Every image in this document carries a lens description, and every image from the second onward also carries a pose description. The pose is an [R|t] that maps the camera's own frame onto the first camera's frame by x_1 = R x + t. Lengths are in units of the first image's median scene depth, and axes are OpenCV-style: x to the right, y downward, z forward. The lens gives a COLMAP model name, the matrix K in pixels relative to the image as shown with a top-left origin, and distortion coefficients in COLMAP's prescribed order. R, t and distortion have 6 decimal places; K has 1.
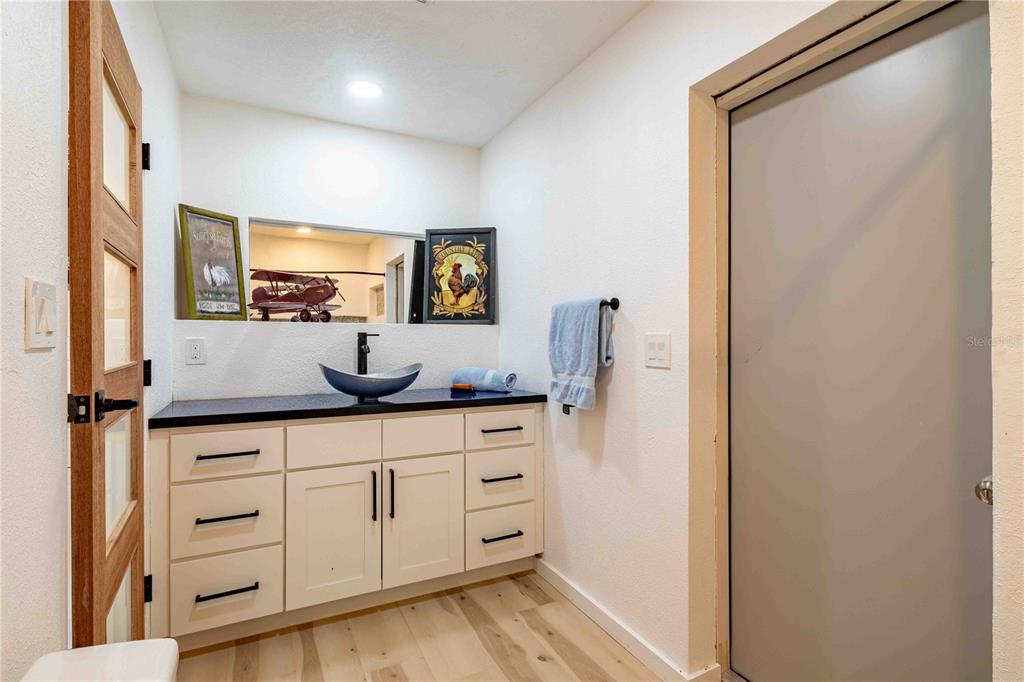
lens RADIAL K [[506.1, 0, 514.4], [0, 506.1, 338.3], [0, 0, 1]] dist [0.016975, -0.009197]
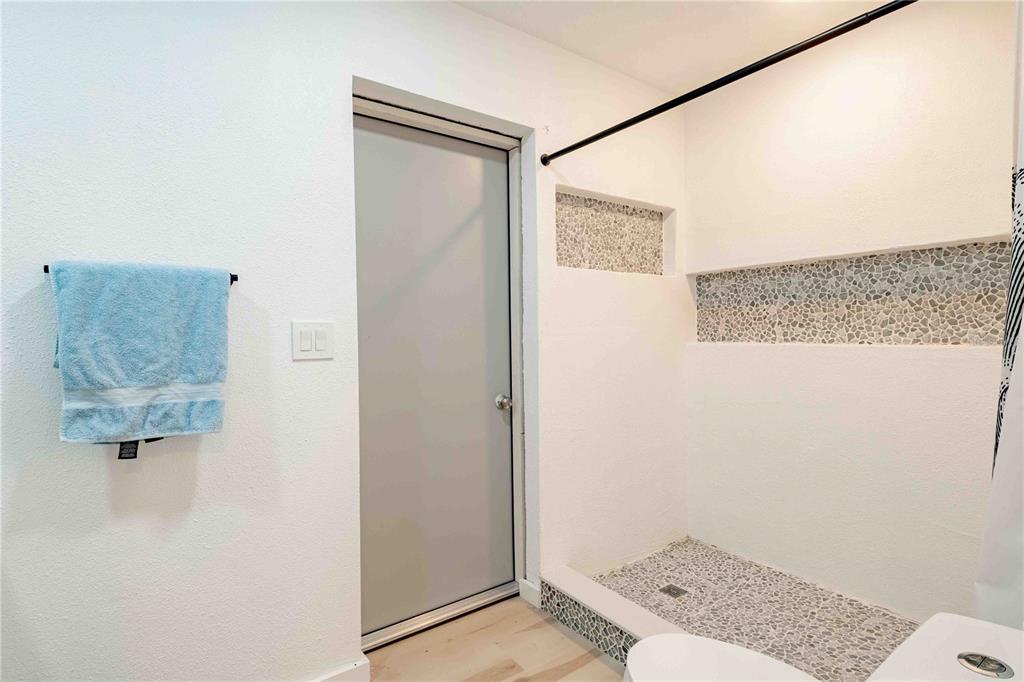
lens RADIAL K [[506.1, 0, 514.4], [0, 506.1, 338.3], [0, 0, 1]] dist [0.016975, -0.009197]
pose [[-0.158478, -0.013056, 0.987276, -0.628864], [0.013957, 0.999783, 0.015462, 0.011303], [-0.987264, 0.016229, -0.158261, 0.762005]]
